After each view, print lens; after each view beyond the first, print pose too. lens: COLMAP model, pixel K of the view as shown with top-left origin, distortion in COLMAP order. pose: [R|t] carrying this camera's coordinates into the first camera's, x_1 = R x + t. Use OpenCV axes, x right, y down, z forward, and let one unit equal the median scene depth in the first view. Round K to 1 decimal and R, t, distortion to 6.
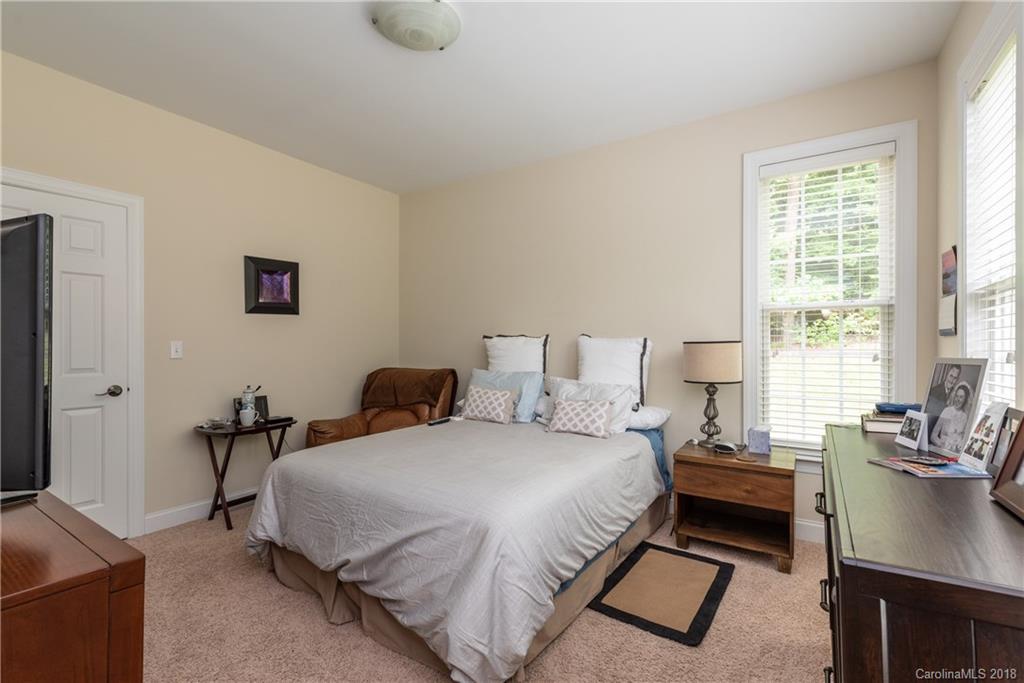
lens RADIAL K [[463.2, 0, 512.3], [0, 463.2, 341.7], [0, 0, 1]] dist [0.001049, -0.000591]
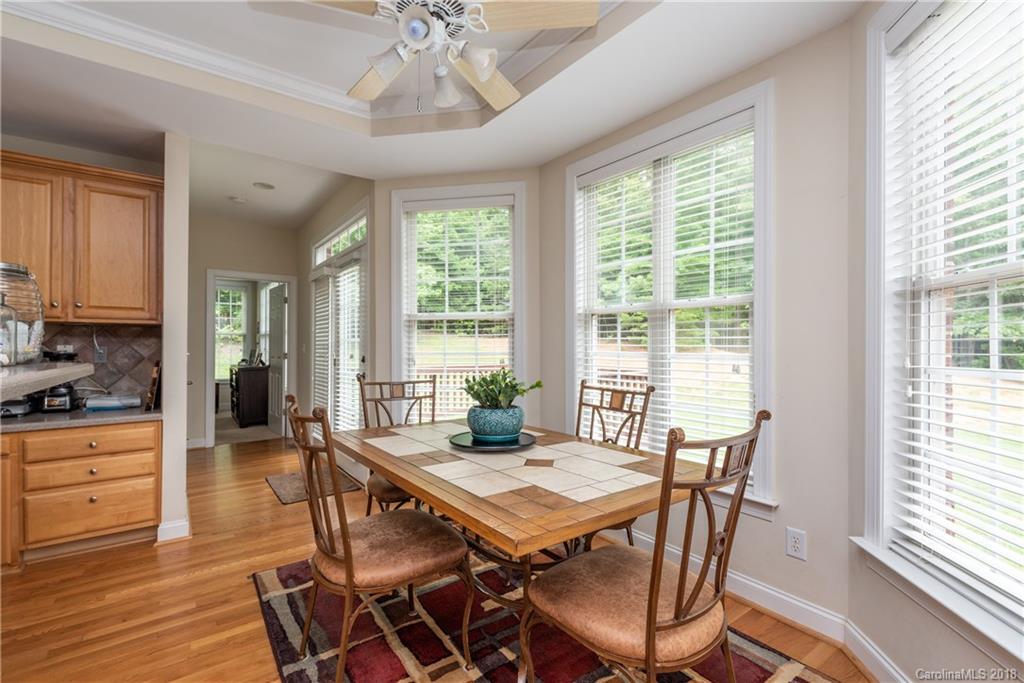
lens RADIAL K [[463.2, 0, 509.7], [0, 463.2, 342.9], [0, 0, 1]] dist [0.001049, -0.000591]
pose [[0.370739, 0.004137, 0.928728, -1.839899], [-0.004626, 0.999986, -0.002607, -0.016675], [-0.928726, -0.003330, 0.370753, -2.341104]]
